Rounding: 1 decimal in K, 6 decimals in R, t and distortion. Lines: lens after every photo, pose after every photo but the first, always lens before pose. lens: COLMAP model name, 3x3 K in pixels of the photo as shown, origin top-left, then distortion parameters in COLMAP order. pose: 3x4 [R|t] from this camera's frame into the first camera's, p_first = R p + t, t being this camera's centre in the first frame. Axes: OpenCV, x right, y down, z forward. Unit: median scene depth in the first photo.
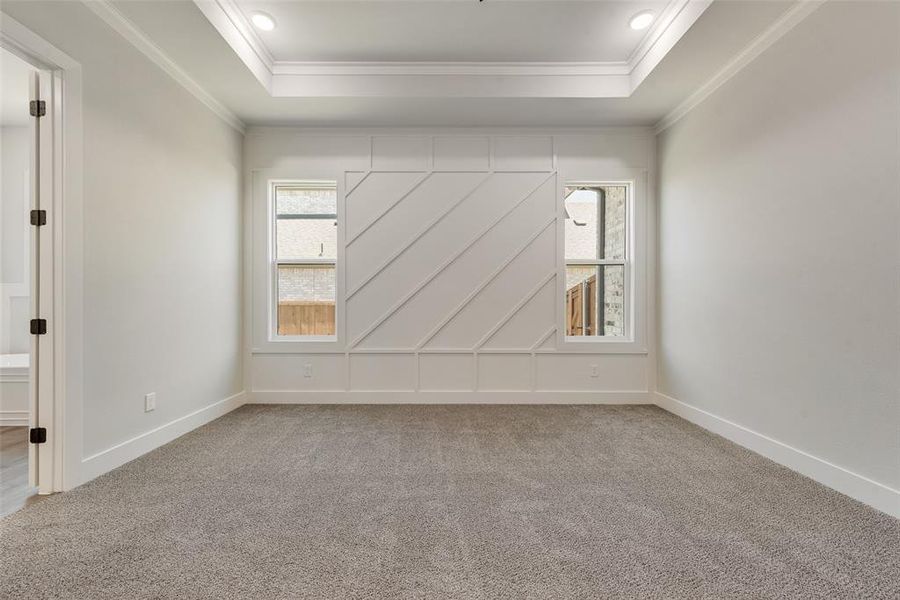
lens RADIAL K [[353.8, 0, 448.8], [0, 353.8, 305.4], [0, 0, 1]] dist [0.011351, -0.000682]
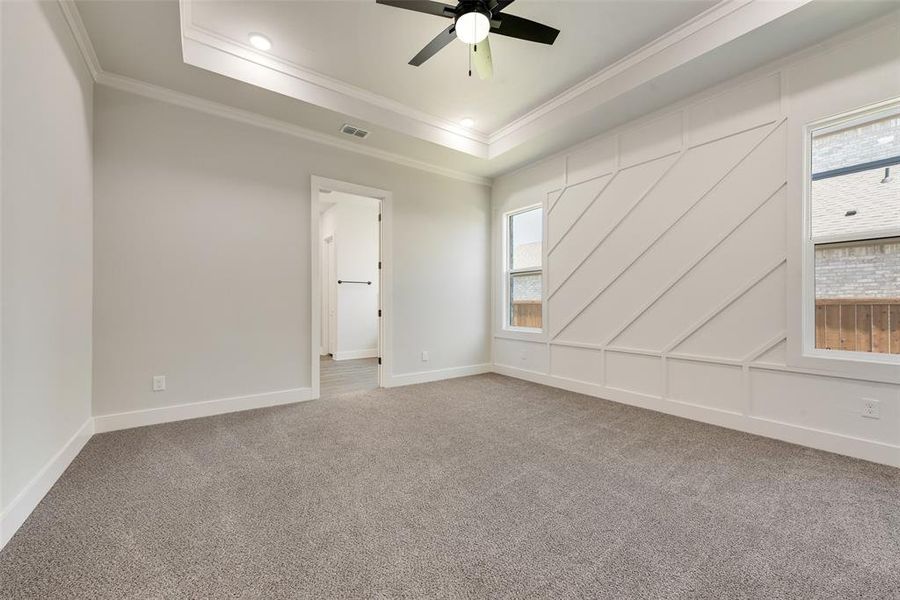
lens RADIAL K [[353.8, 0, 449.0], [0, 353.8, 299.5], [0, 0, 1]] dist [0.011351, -0.000682]
pose [[0.581127, -0.009401, -0.813759, 0.497570], [-0.002176, 0.999912, -0.013105, 0.002169], [0.813810, 0.009386, 0.581055, 0.025950]]
